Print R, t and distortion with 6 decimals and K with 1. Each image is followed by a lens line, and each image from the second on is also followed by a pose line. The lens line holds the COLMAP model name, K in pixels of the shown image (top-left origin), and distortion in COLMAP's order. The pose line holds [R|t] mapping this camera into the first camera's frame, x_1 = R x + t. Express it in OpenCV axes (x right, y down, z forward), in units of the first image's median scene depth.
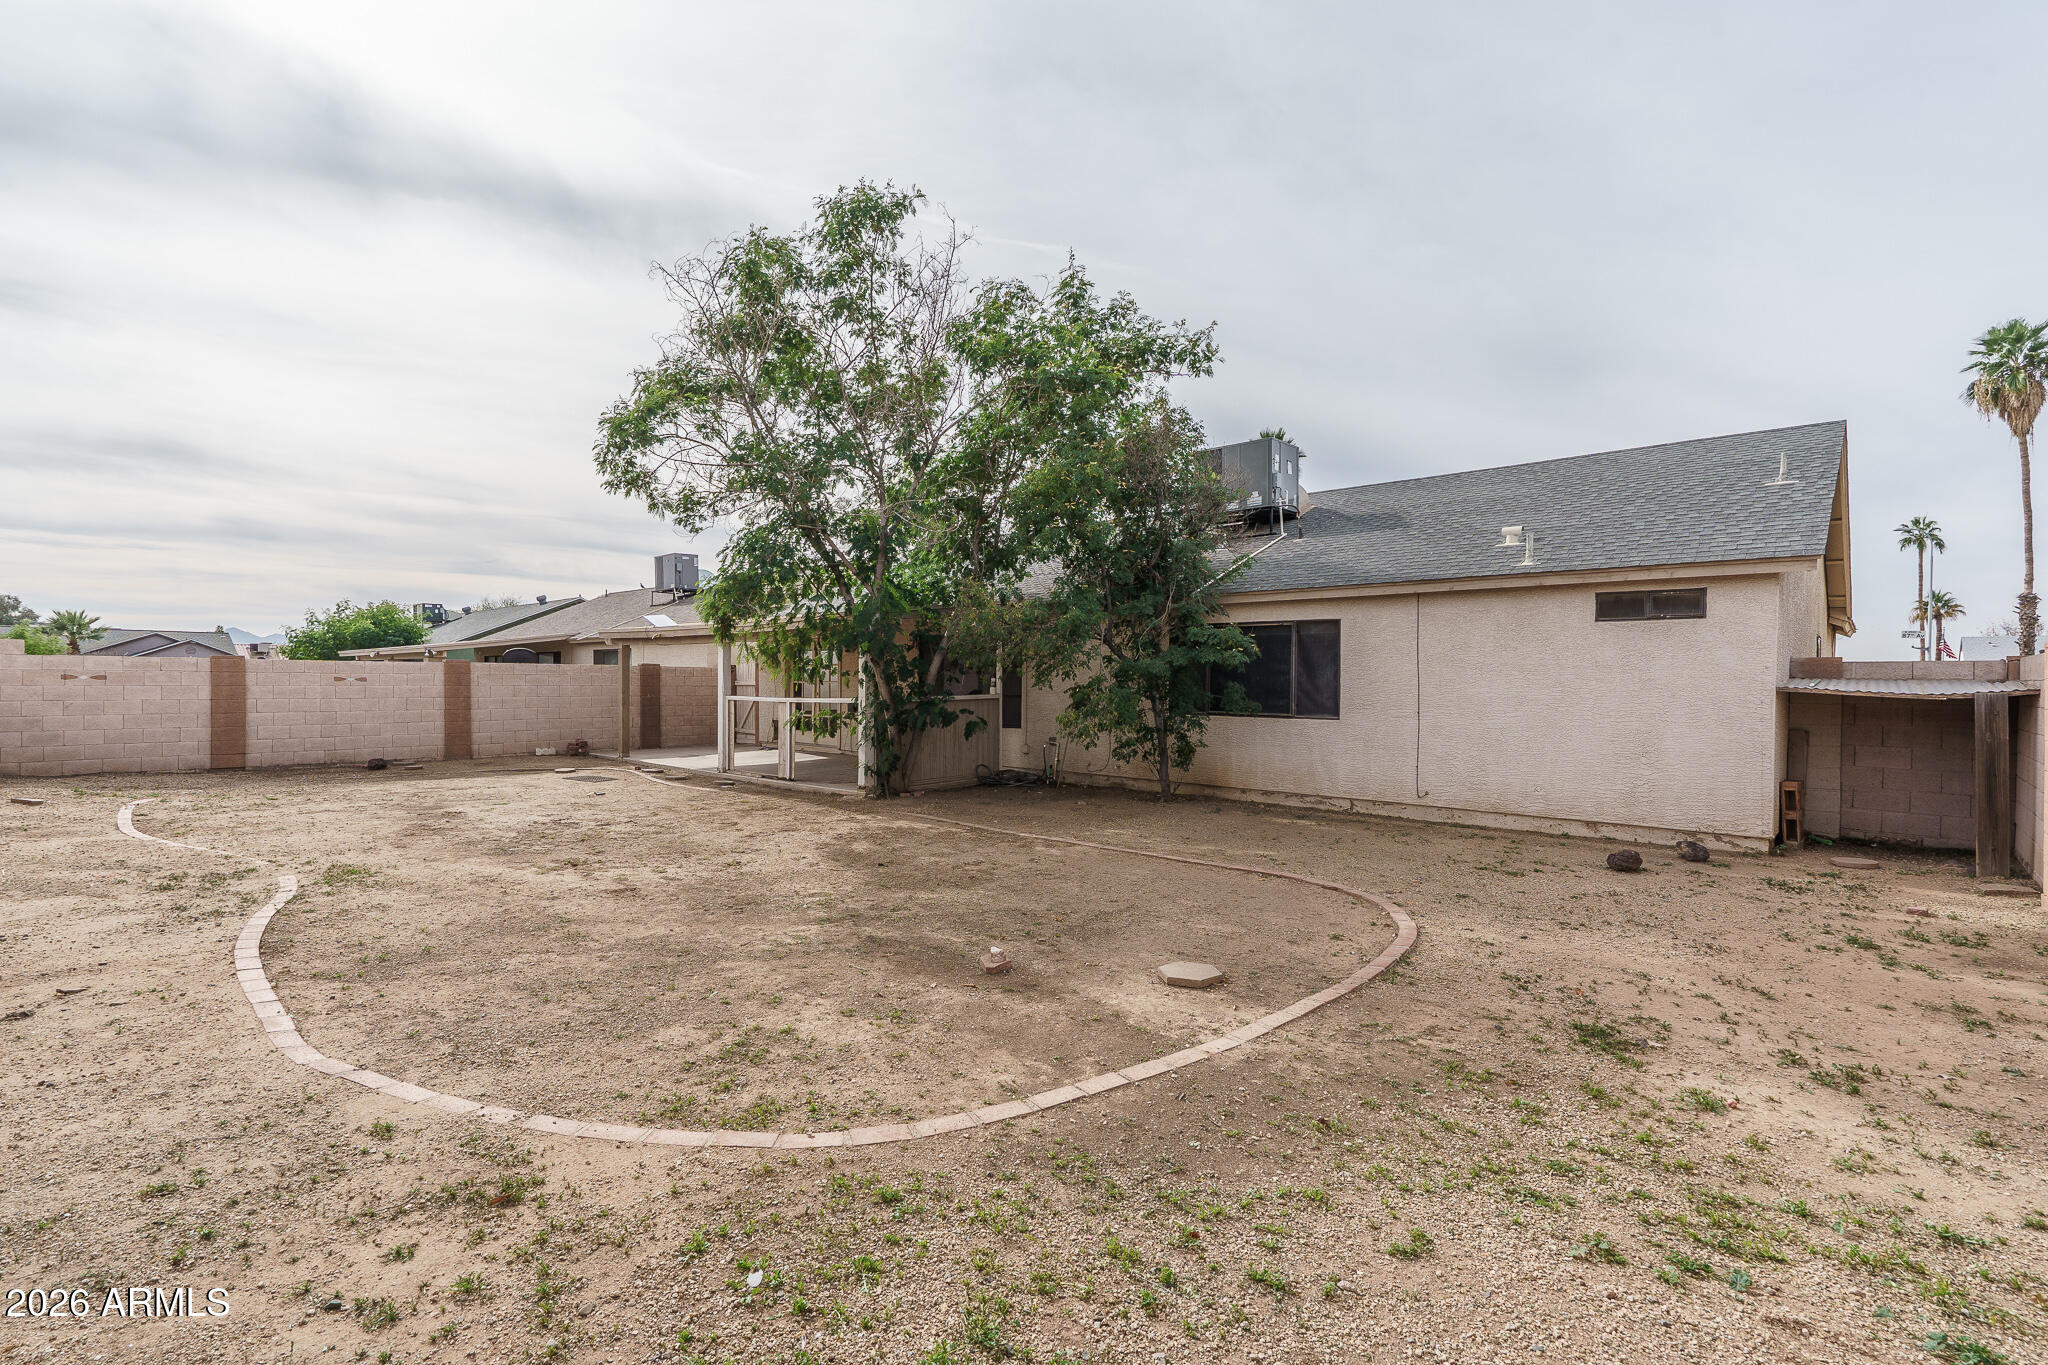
lens RADIAL K [[938.6, 0, 1019.9], [0, 938.6, 684.8], [0, 0, 1]] dist [-0.013381, 0.003455]
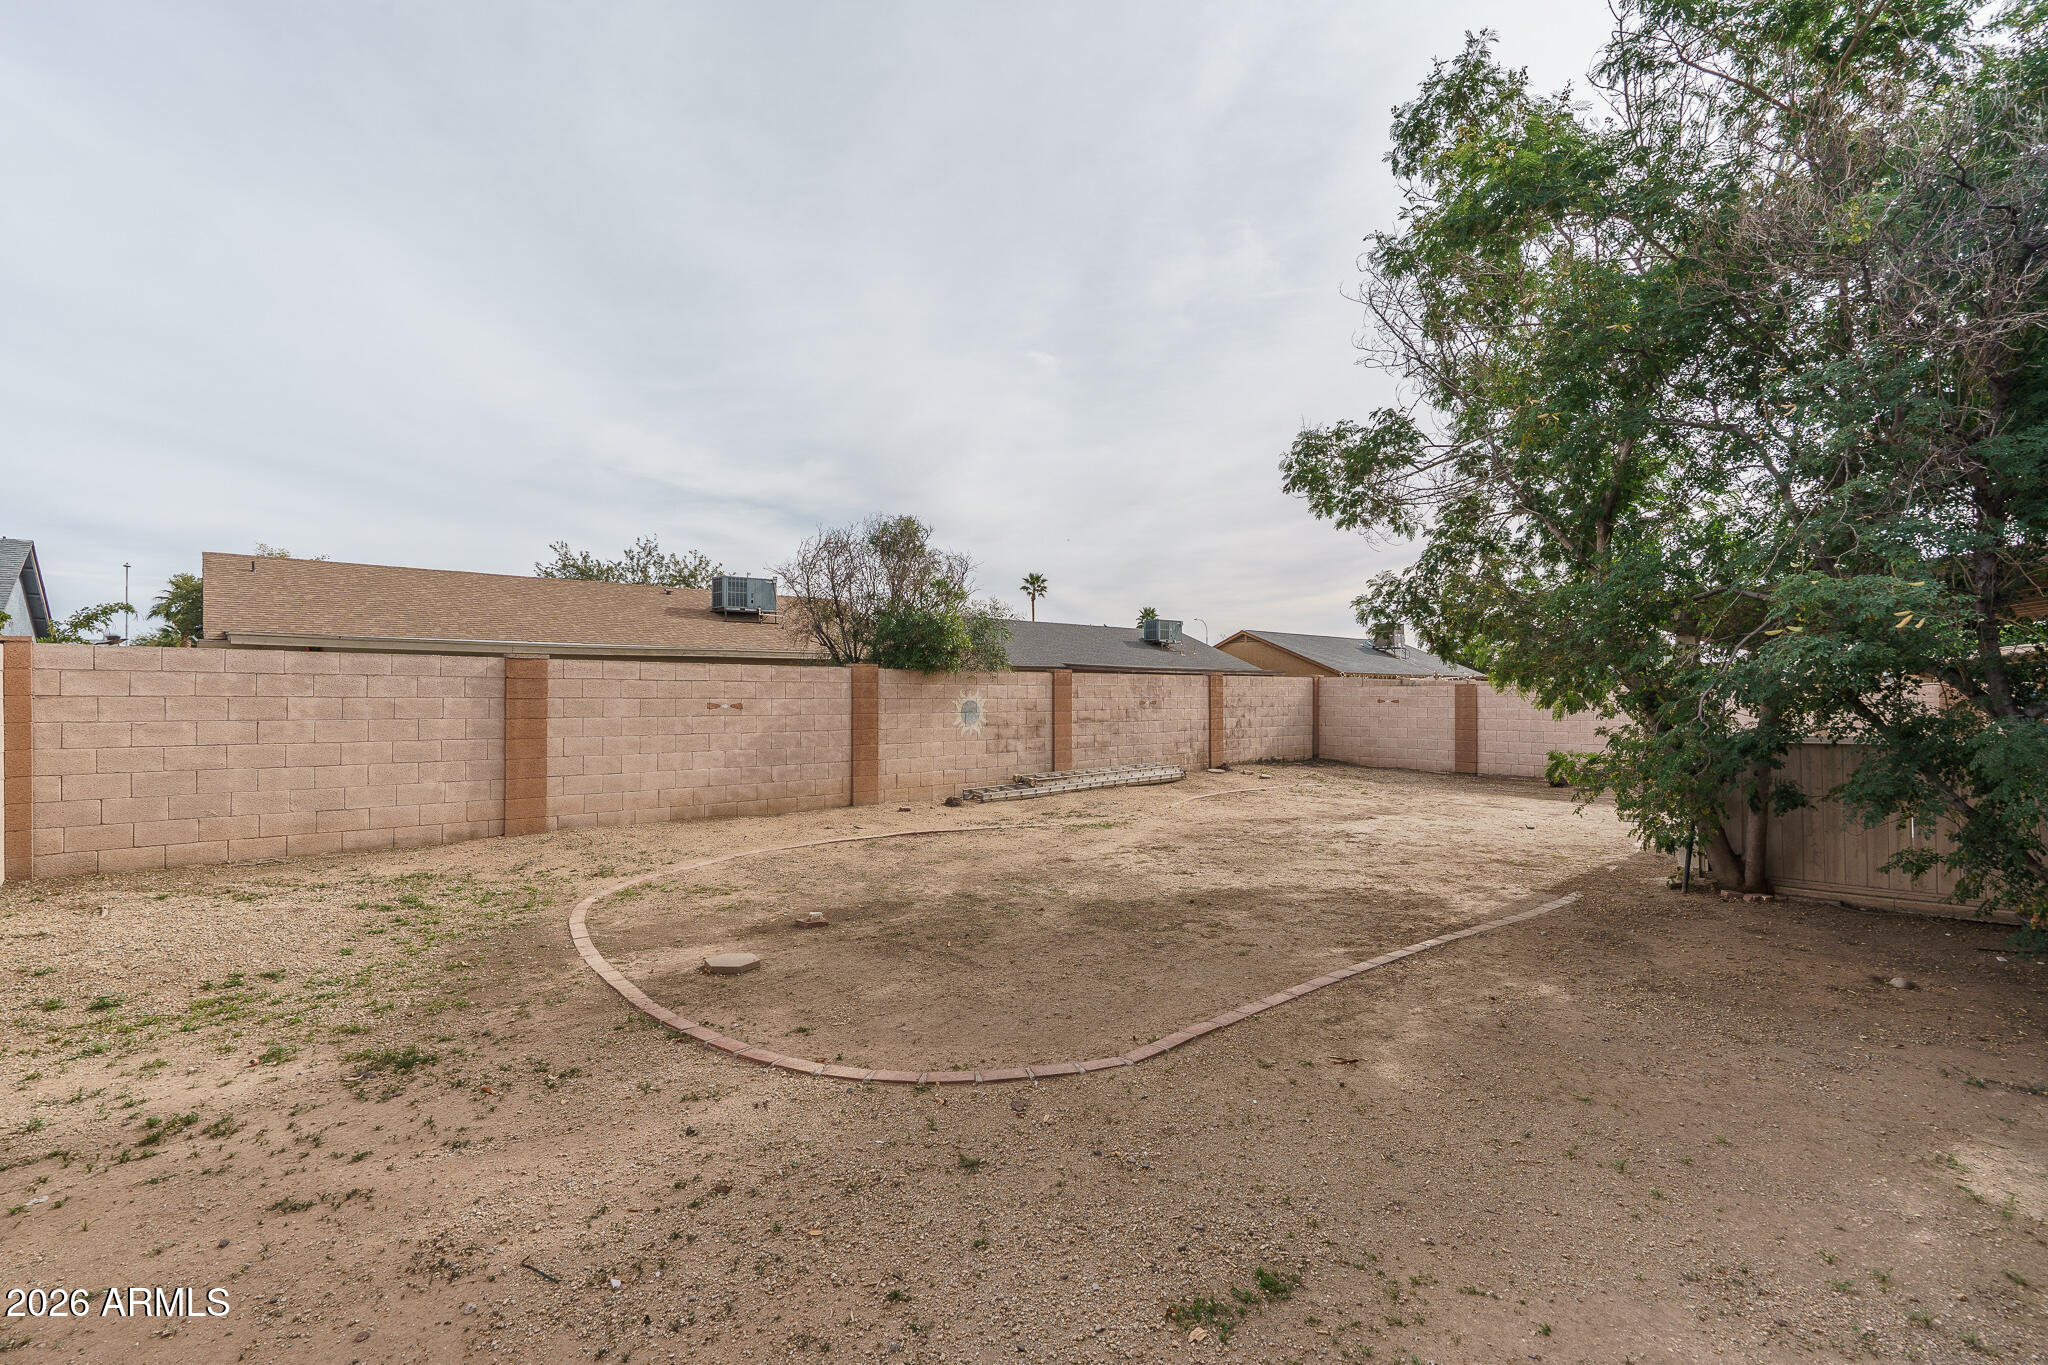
lens RADIAL K [[938.6, 0, 1016.0], [0, 938.6, 686.3], [0, 0, 1]] dist [-0.013381, 0.003455]
pose [[-0.100758, -0.016745, -0.994770, 1.505531], [-0.001856, 0.999860, -0.016642, -0.017847], [0.994909, 0.000169, -0.100775, 1.689581]]
